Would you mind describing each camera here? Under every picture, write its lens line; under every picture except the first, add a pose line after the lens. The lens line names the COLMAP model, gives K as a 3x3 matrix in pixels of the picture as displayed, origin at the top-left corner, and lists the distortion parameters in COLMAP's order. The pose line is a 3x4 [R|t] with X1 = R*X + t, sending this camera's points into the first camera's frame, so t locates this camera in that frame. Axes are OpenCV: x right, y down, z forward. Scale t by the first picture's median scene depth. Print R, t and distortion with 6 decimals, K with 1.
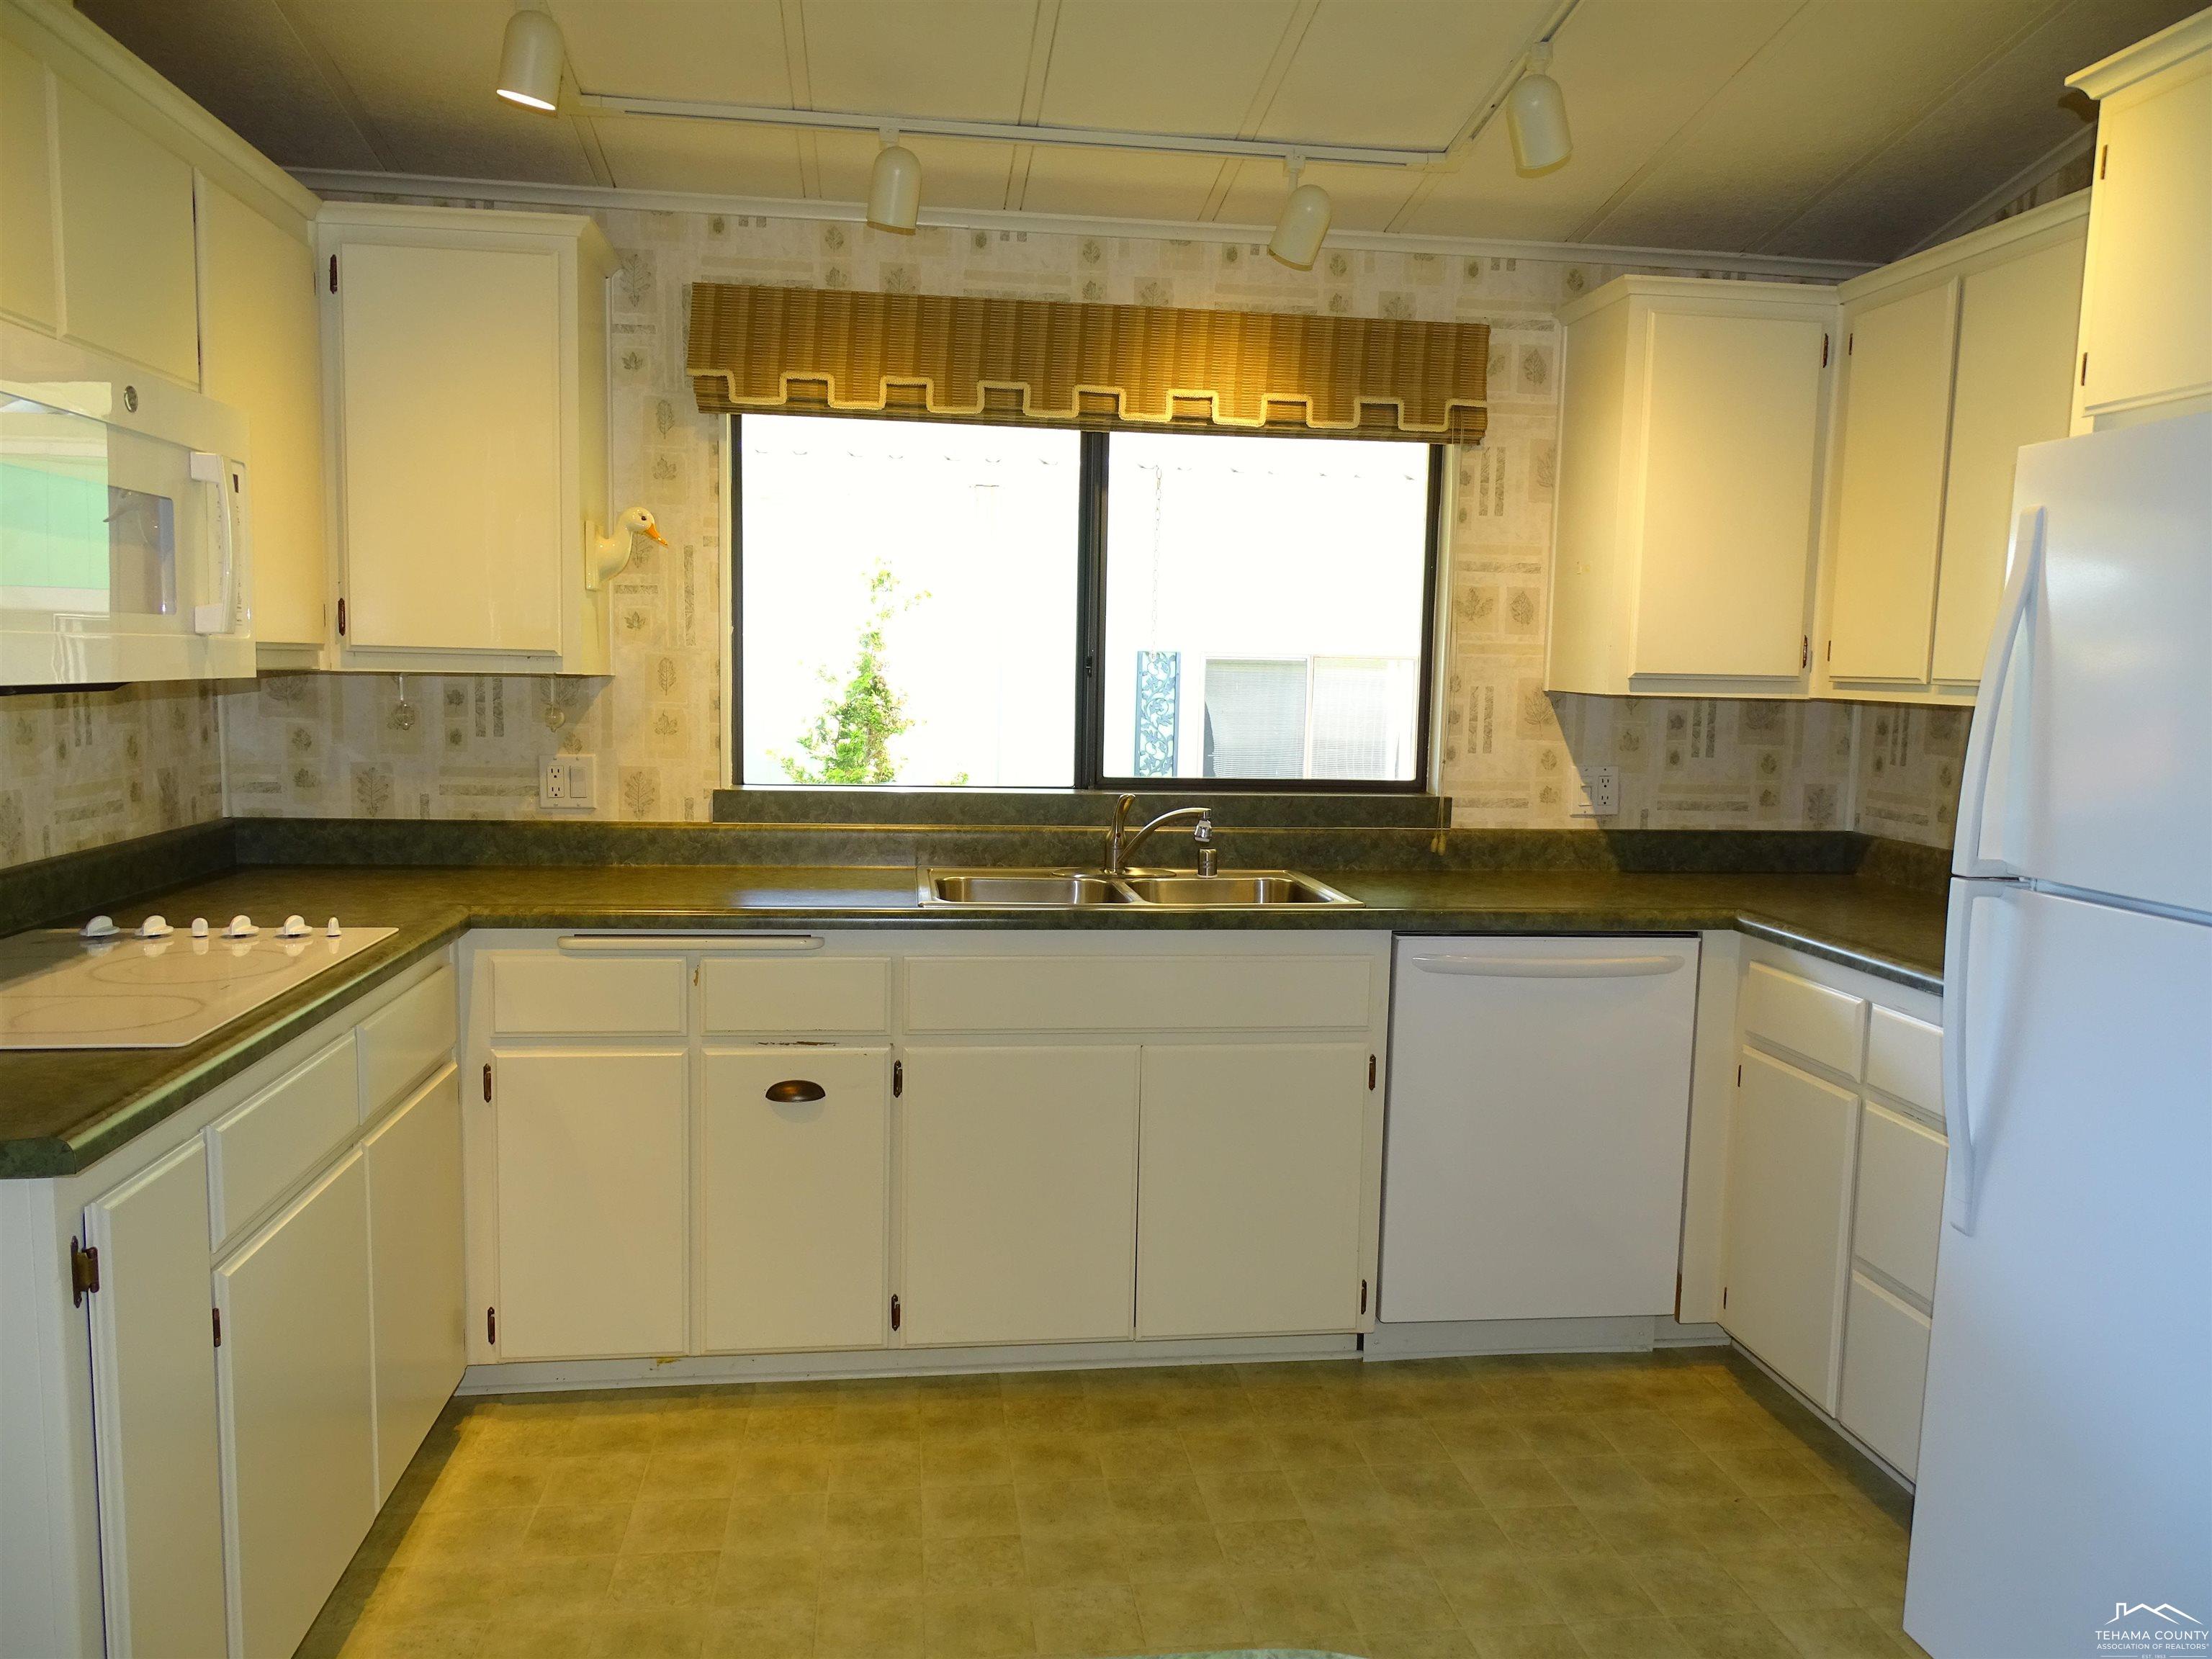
lens RADIAL K [[1549.1, 0, 1106.5], [0, 1549.1, 832.8], [0, 0, 1]] dist [-0.006655, -0.000355]
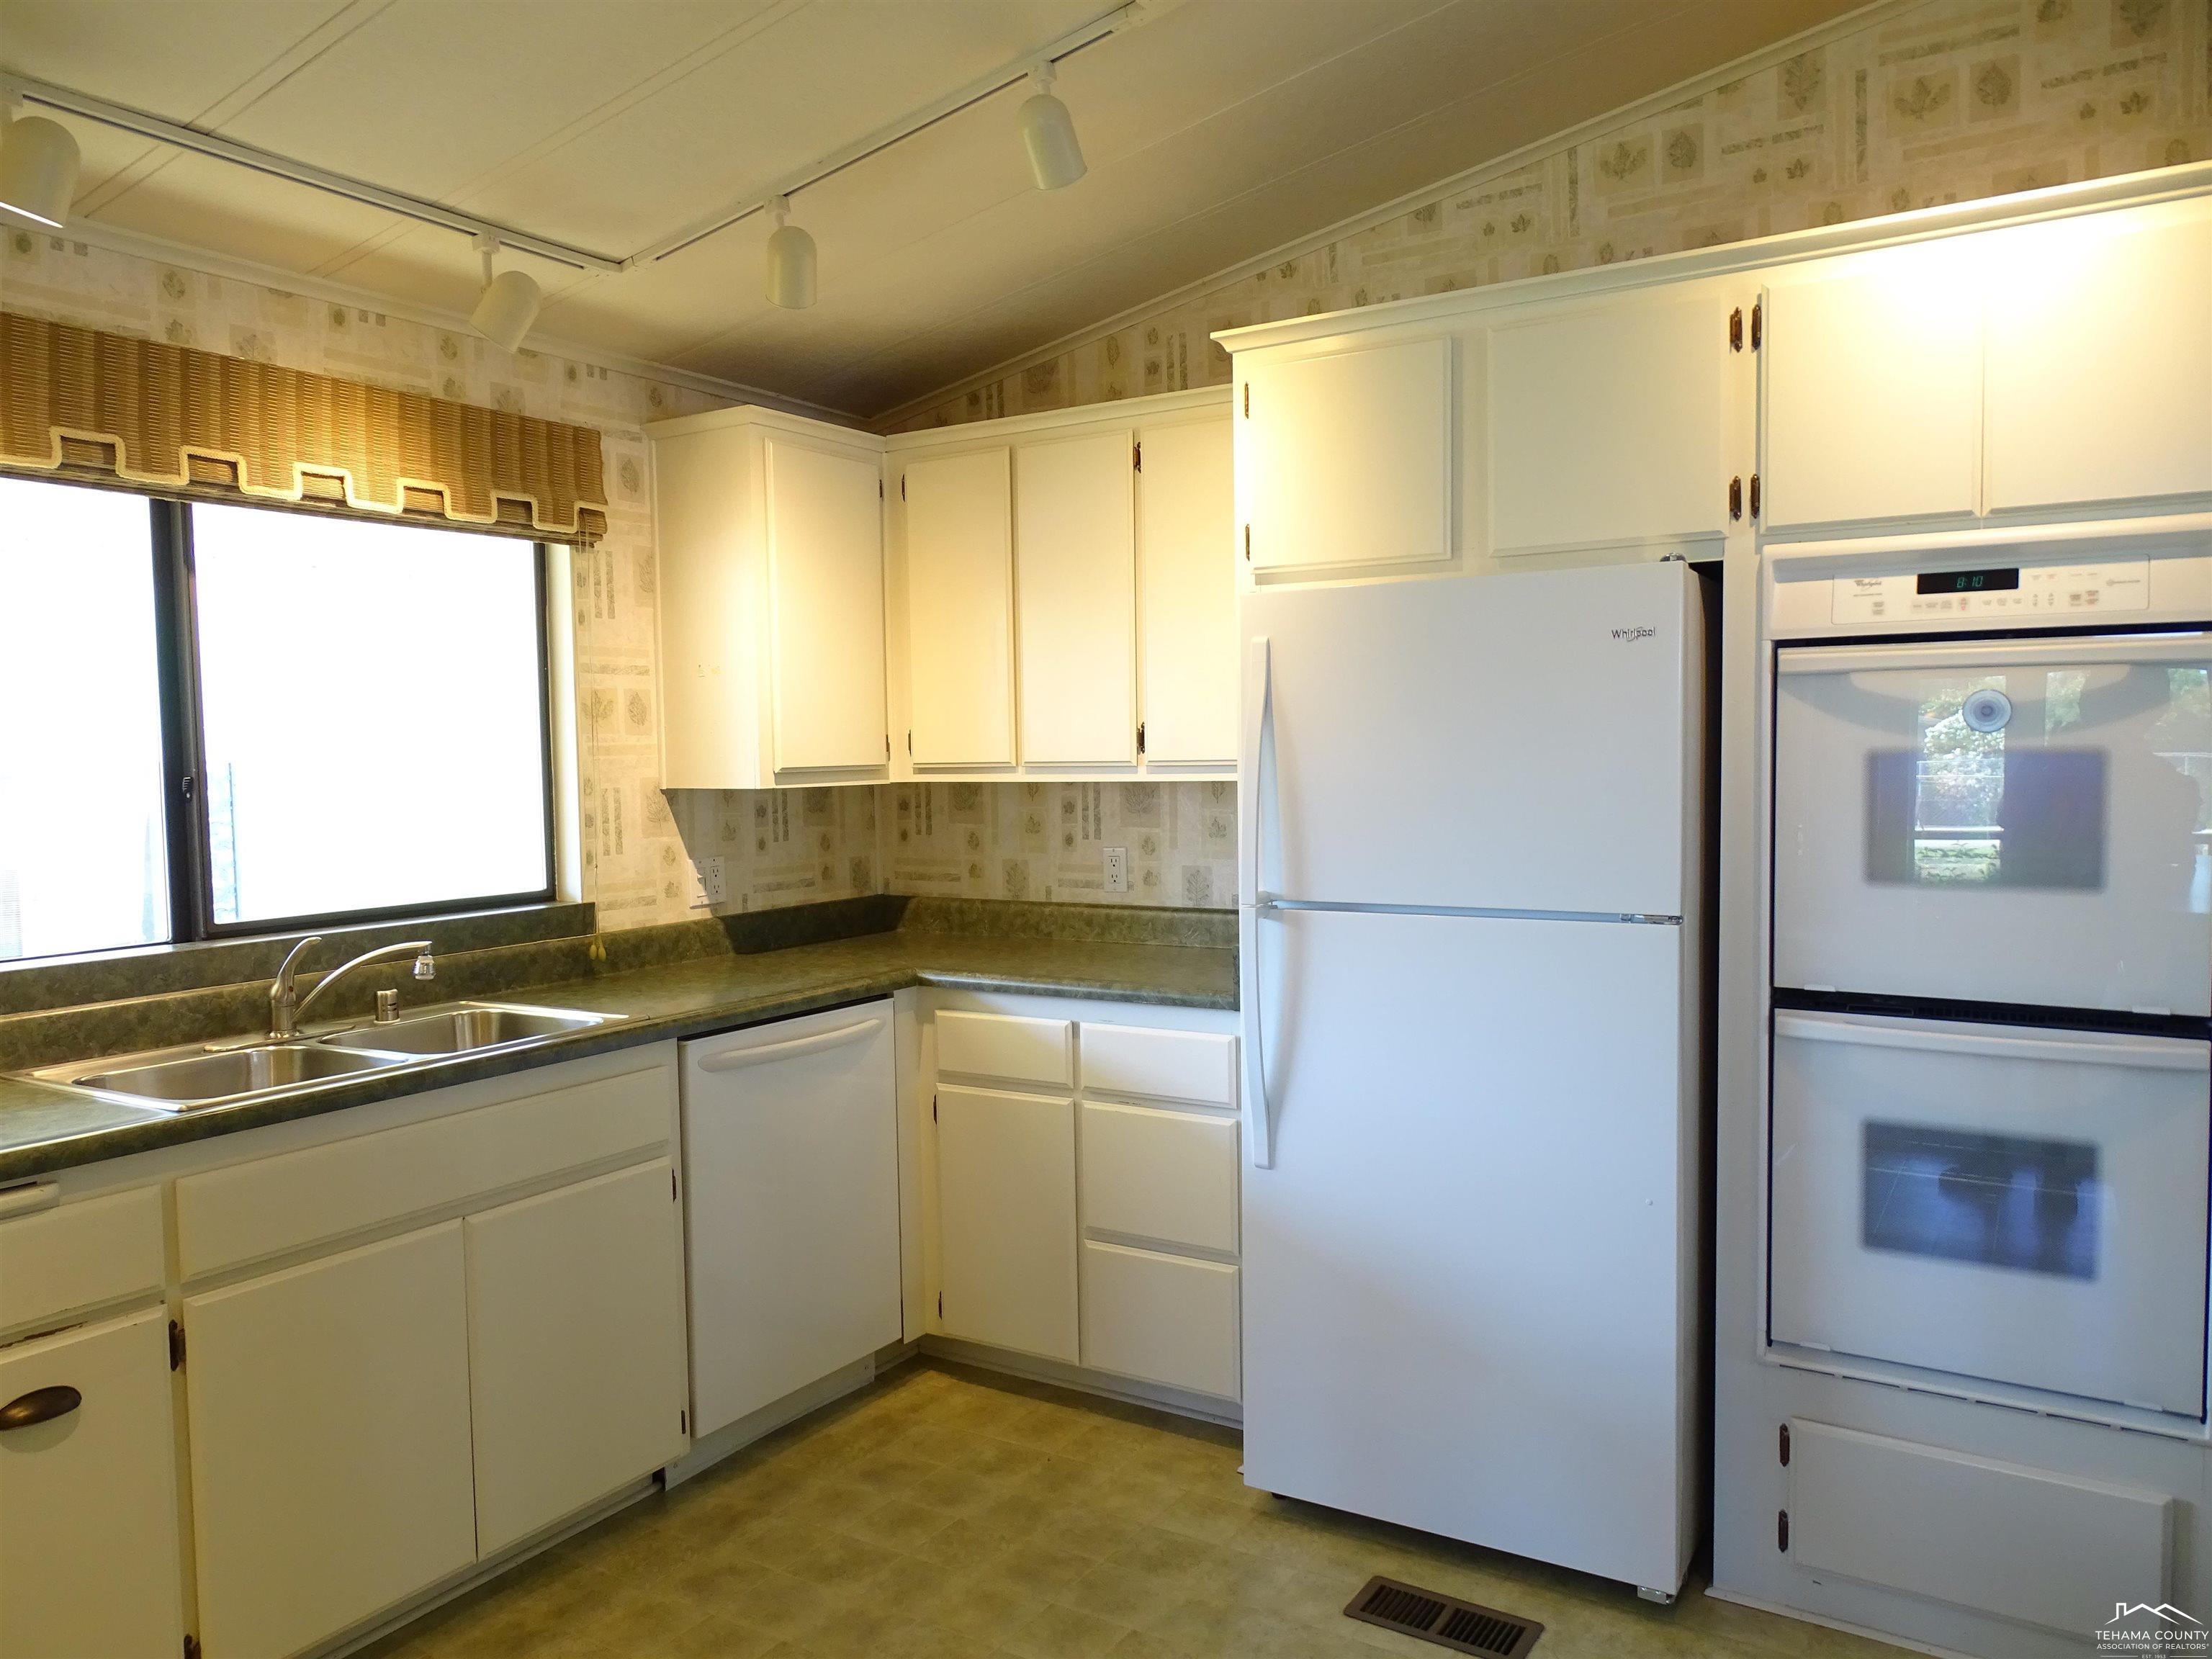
lens RADIAL K [[1549.1, 0, 1103.3], [0, 1549.1, 835.0], [0, 0, 1]] dist [-0.006655, -0.000355]
pose [[0.639447, -0.076584, 0.765012, -0.342791], [0.117031, 0.993127, 0.001599, -0.031200], [-0.759876, 0.088508, 0.644014, 0.129412]]
